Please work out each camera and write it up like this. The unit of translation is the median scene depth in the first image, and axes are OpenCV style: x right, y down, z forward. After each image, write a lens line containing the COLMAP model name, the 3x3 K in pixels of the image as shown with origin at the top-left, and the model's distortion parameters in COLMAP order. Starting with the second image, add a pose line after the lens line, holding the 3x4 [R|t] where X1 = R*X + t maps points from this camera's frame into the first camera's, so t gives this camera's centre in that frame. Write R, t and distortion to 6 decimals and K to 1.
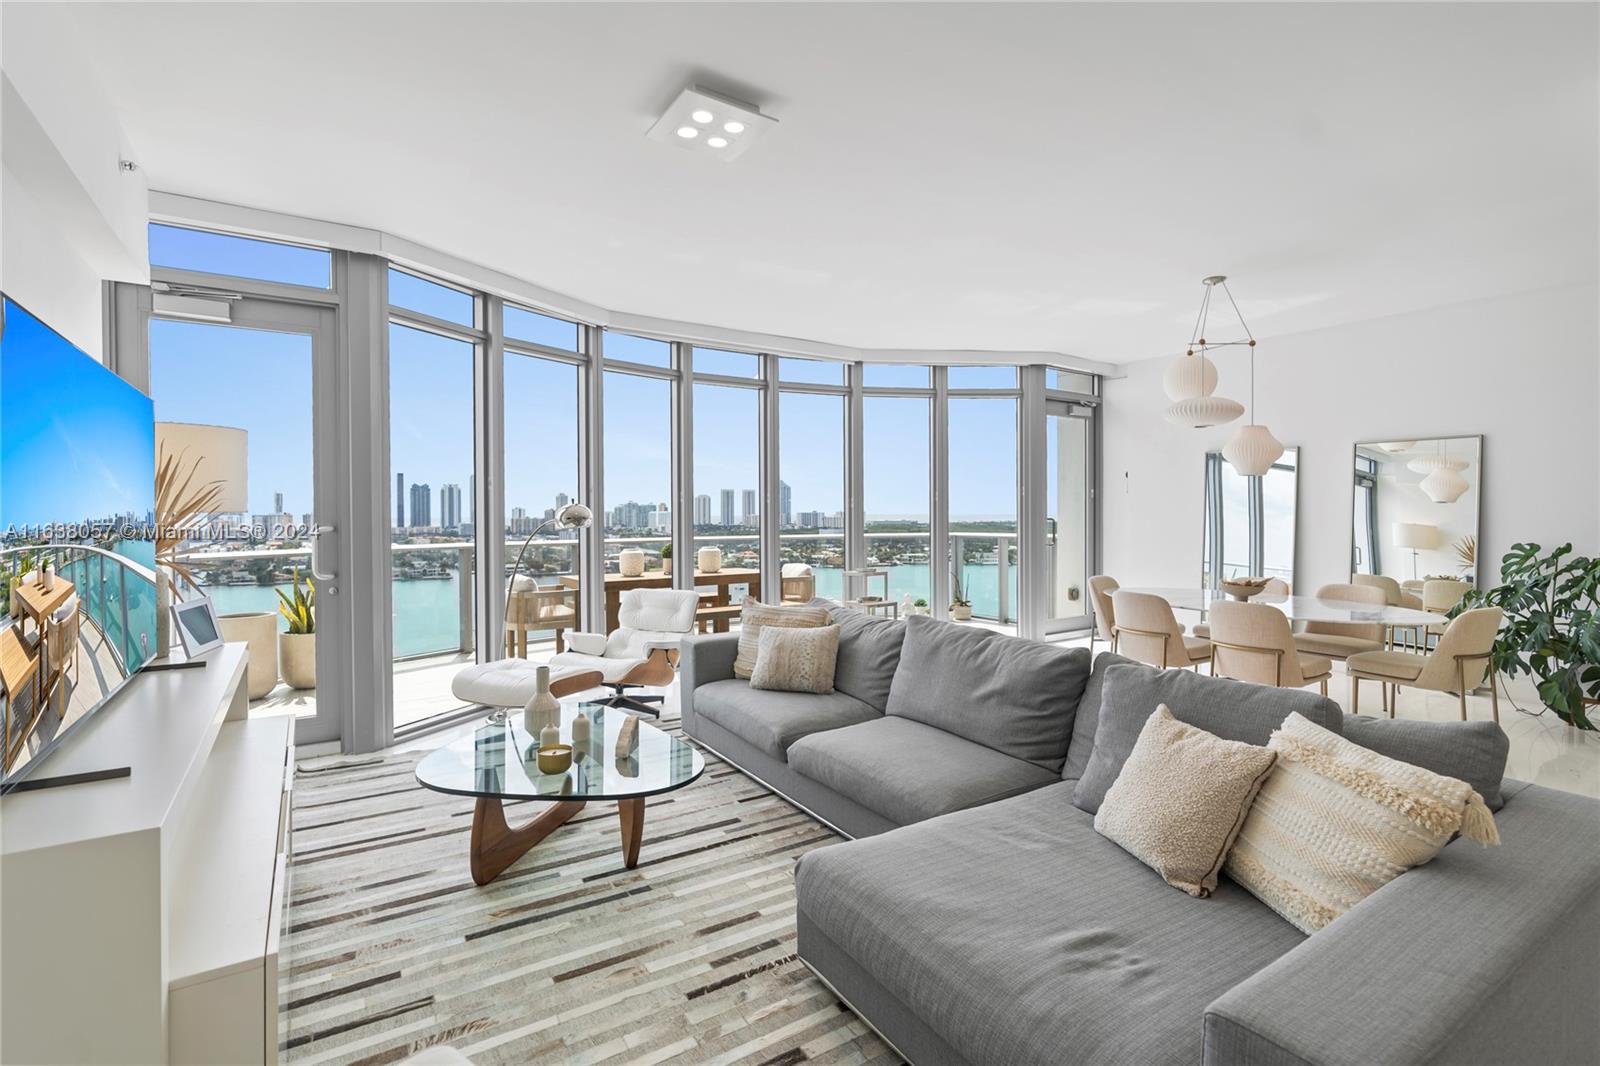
lens RADIAL K [[735.9, 0, 794.1], [0, 735.9, 522.8], [0, 0, 1]] dist [-0.005314, -0.000230]
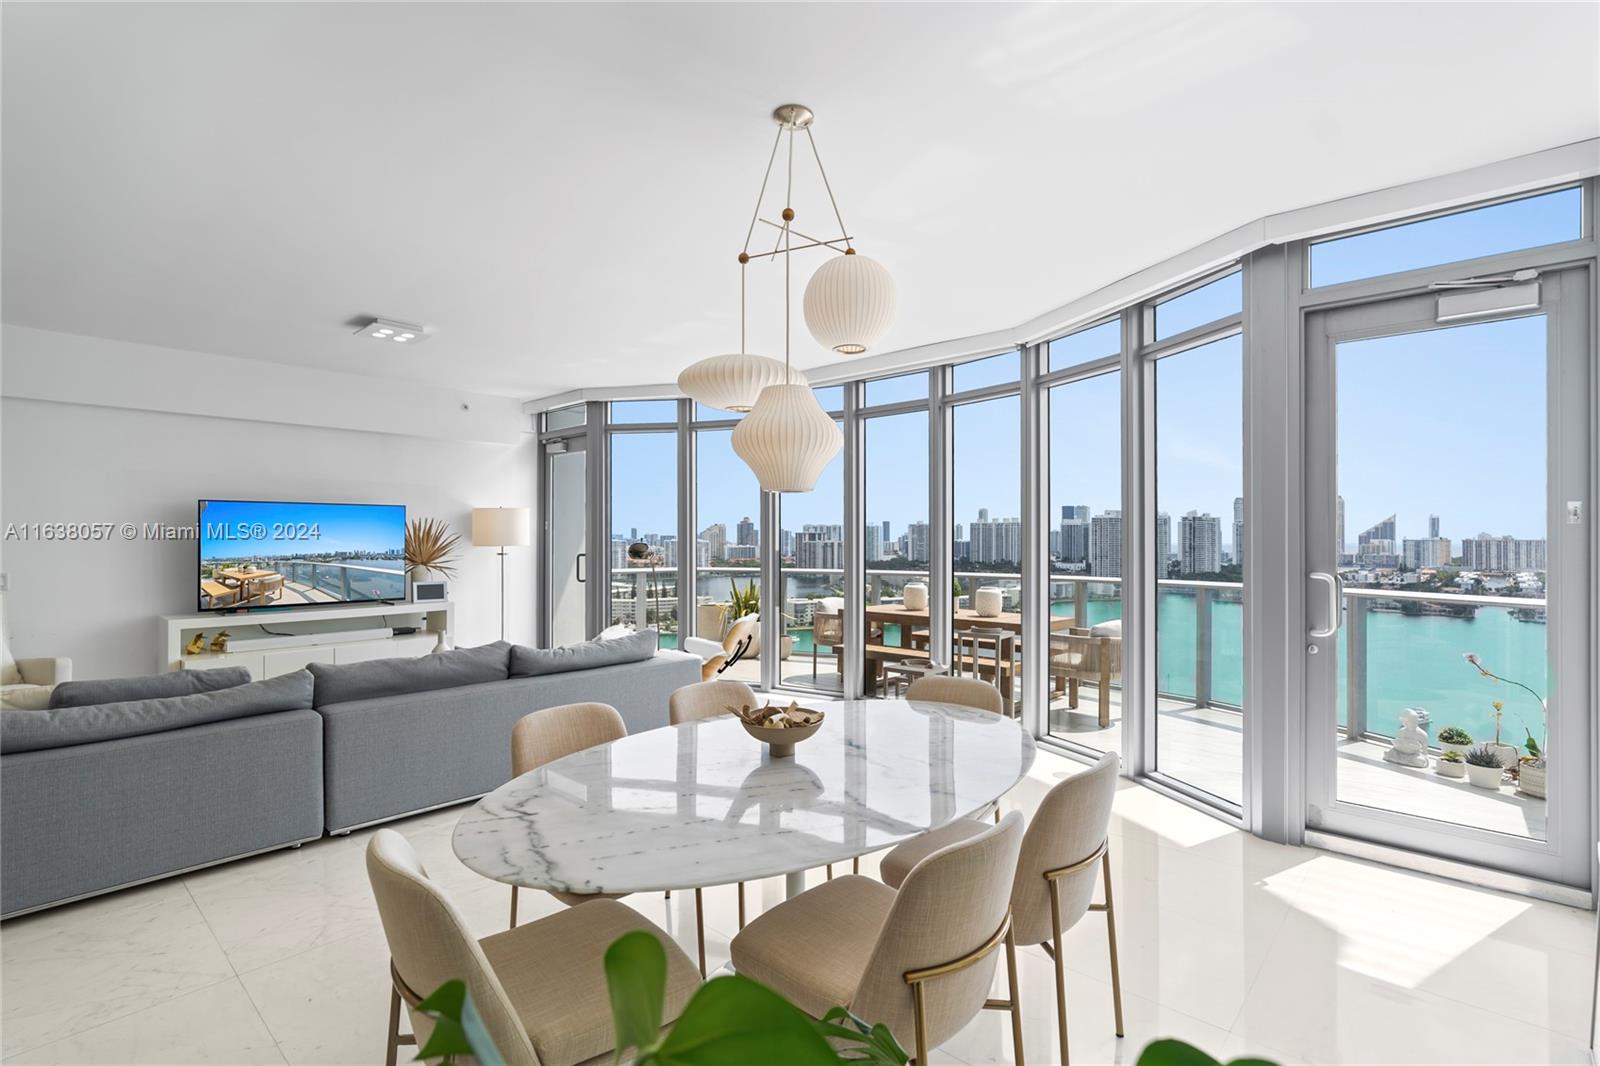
lens RADIAL K [[743.6, 0, 804.6], [0, 743.6, 547.5], [0, 0, 1]] dist [-0.000777, -0.000361]
pose [[0.248589, 0.016936, -0.968461, 1.132396], [-0.016892, 0.999771, 0.013148, -0.037205], [0.968462, 0.013090, 0.248818, 0.920392]]
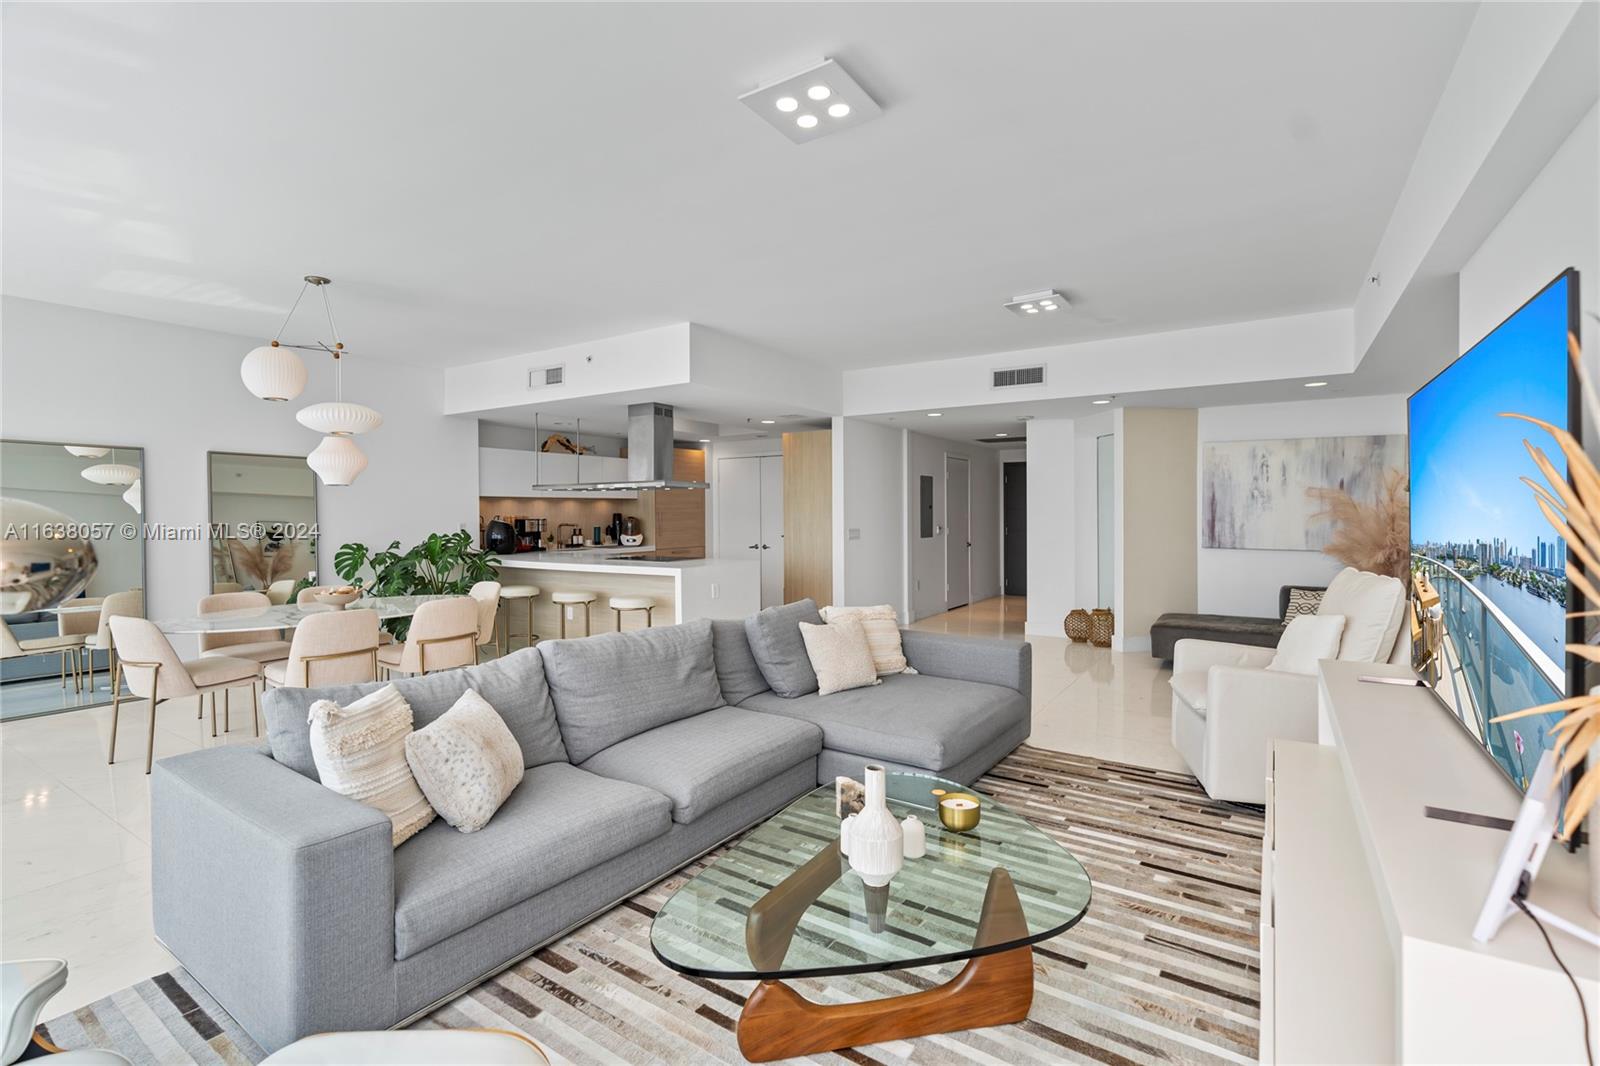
lens RADIAL K [[731.6, 0, 801.4], [0, 731.6, 520.4], [0, 0, 1]] dist [-0.001834, -0.000035]
pose [[-0.396488, -0.003824, 0.918032, -0.574039], [0.024429, 0.999593, 0.014714, -0.015714], [-0.917715, 0.028260, -0.396233, 0.834373]]
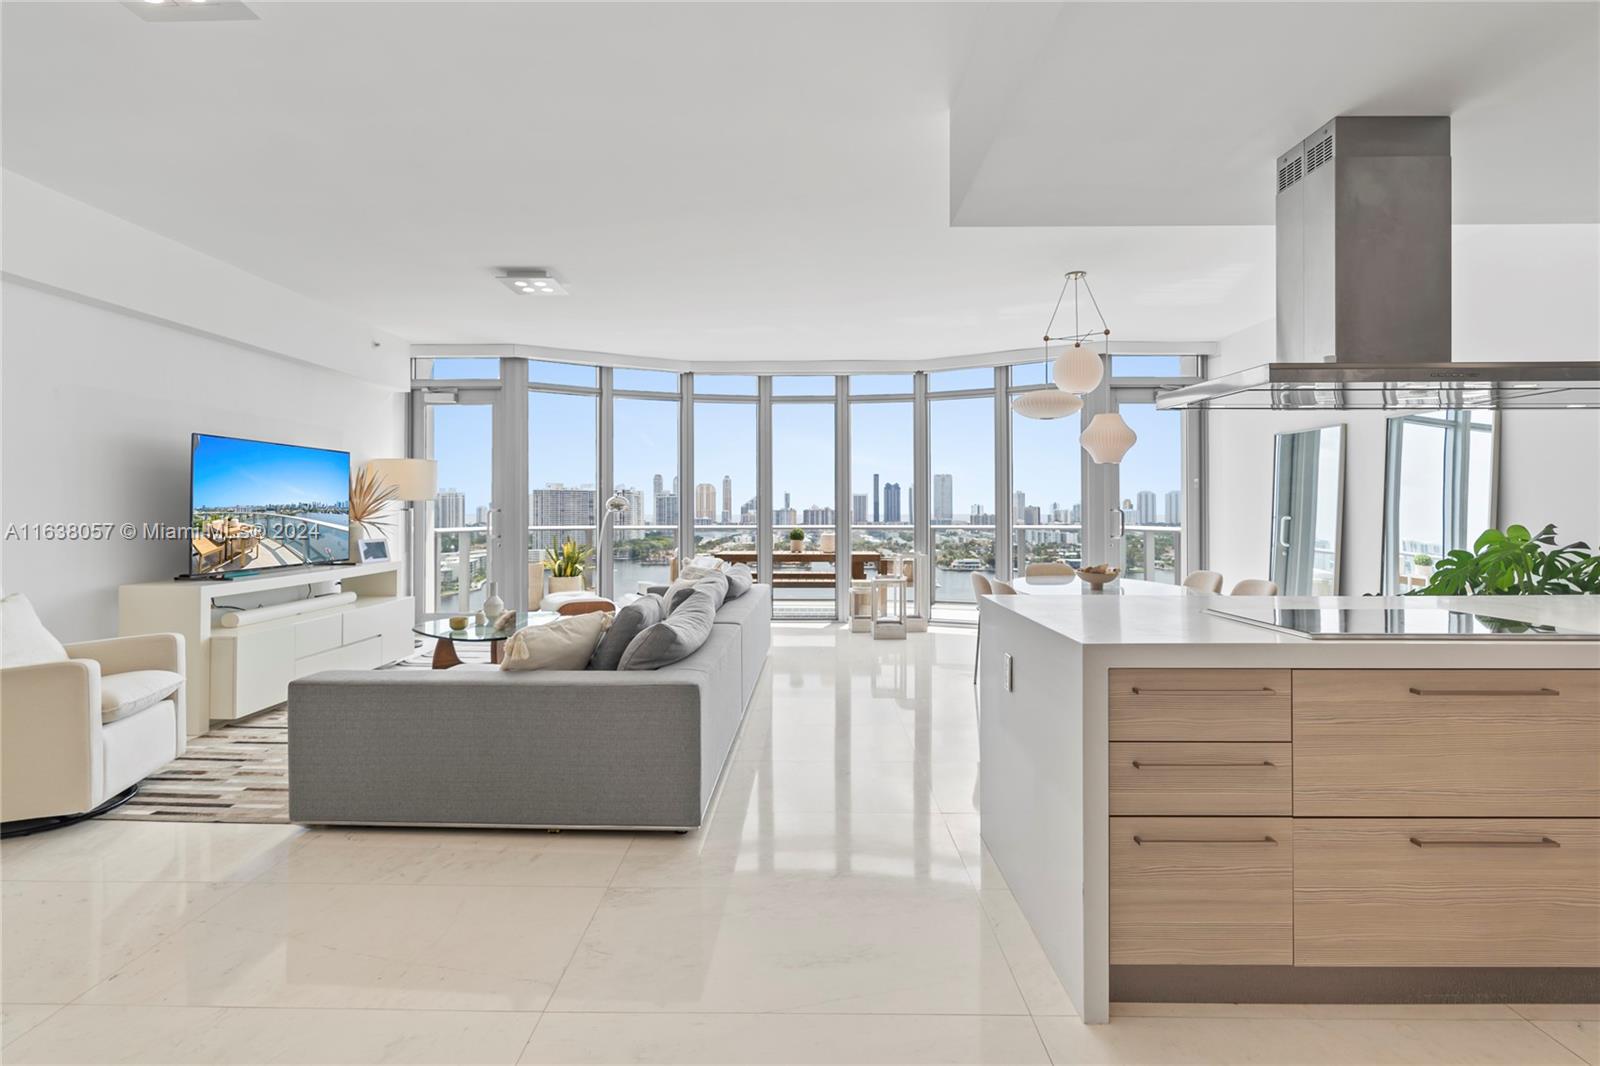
lens RADIAL K [[732.5, 0, 795.3], [0, 732.5, 505.6], [0, 0, 1]] dist [-0.000943, 0.000081]
pose [[0.823495, 0.001471, -0.567322, 0.868586], [-0.012498, 0.999801, -0.015550, 0.014836], [0.567186, 0.019896, 0.823349, -0.066301]]
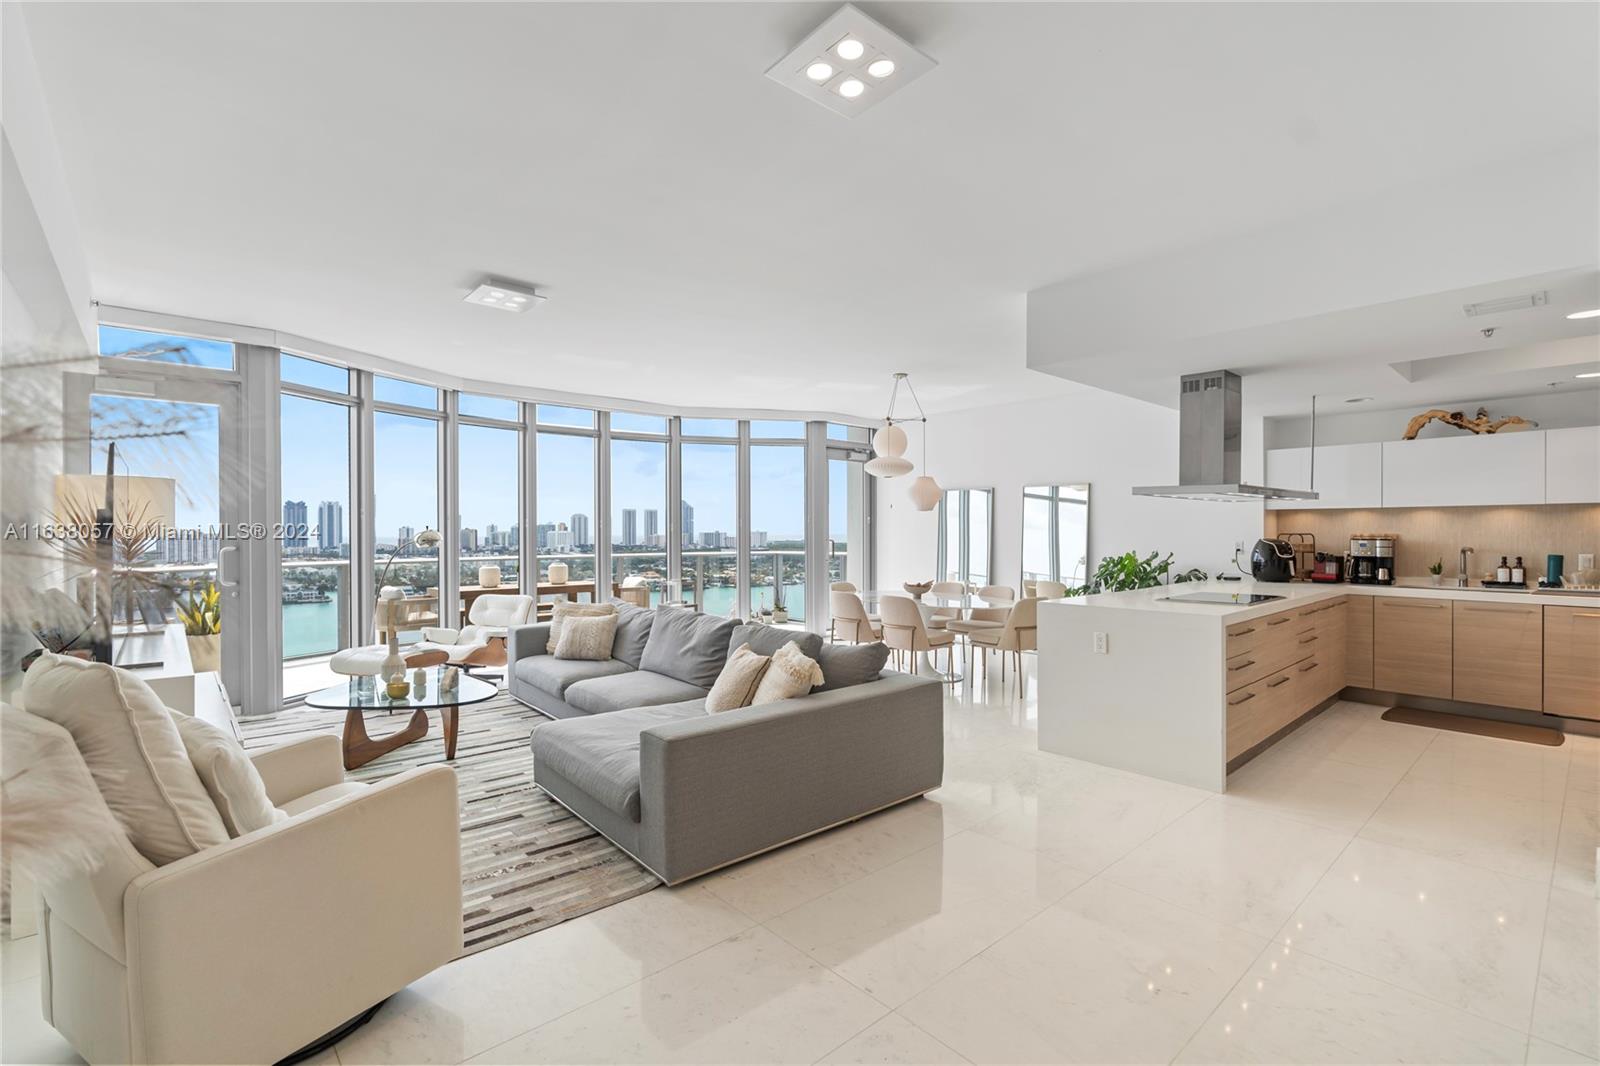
lens RADIAL K [[722.1, 0, 796.6], [0, 722.1, 538.3], [0, 0, 1]] dist [-0.002748, -0.000511]
pose [[0.990609, 0.000633, 0.136727, 0.184631], [0.000185, 0.999982, -0.005970, -0.001899], [-0.136728, 0.005939, 0.990591, -0.393977]]
